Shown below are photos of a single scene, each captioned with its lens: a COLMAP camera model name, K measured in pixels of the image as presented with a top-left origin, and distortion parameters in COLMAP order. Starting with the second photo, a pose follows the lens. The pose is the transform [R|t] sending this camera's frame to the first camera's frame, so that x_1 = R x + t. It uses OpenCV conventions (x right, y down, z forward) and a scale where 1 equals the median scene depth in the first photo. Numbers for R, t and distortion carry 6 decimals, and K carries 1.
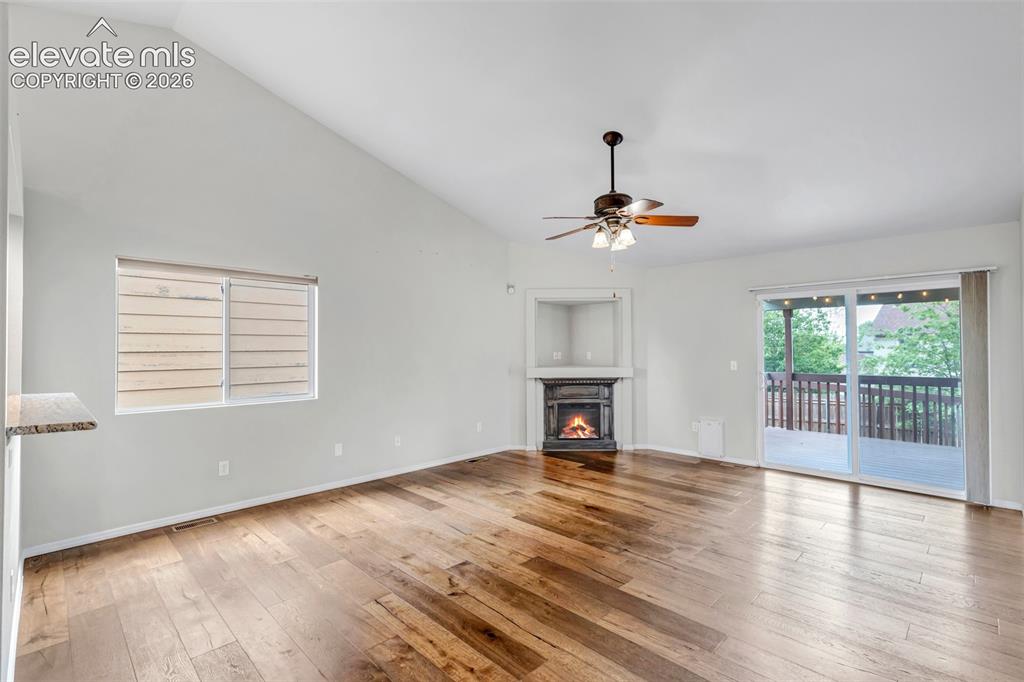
lens RADIAL K [[472.1, 0, 517.8], [0, 472.1, 341.4], [0, 0, 1]] dist [0.002187, -0.000842]
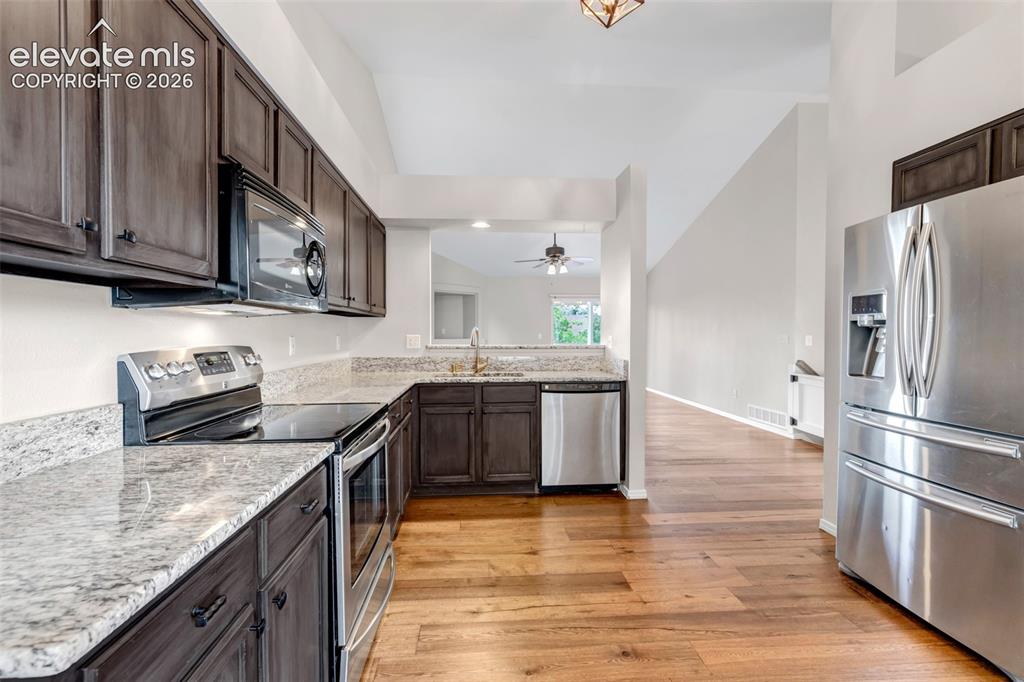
lens RADIAL K [[472.1, 0, 508.0], [0, 472.1, 340.2], [0, 0, 1]] dist [0.002187, -0.000842]
pose [[0.663755, -0.008483, 0.747902, -0.883678], [-0.011235, 0.999710, 0.021310, 0.026524], [-0.747865, -0.022547, 0.663467, -0.109029]]
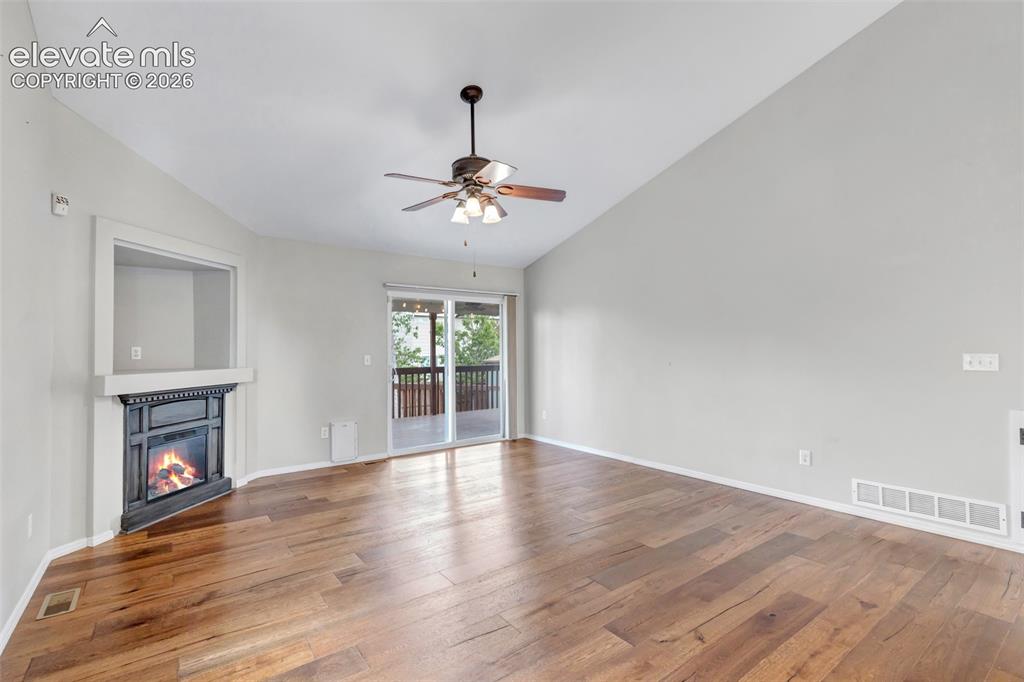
lens RADIAL K [[472.1, 0, 508.6], [0, 472.1, 340.4], [0, 0, 1]] dist [0.002187, -0.000842]
pose [[0.151977, 0.020990, 0.988161, -0.404554], [-0.004665, 0.999779, -0.020519, 0.027192], [-0.988373, -0.001491, 0.152041, 0.504575]]
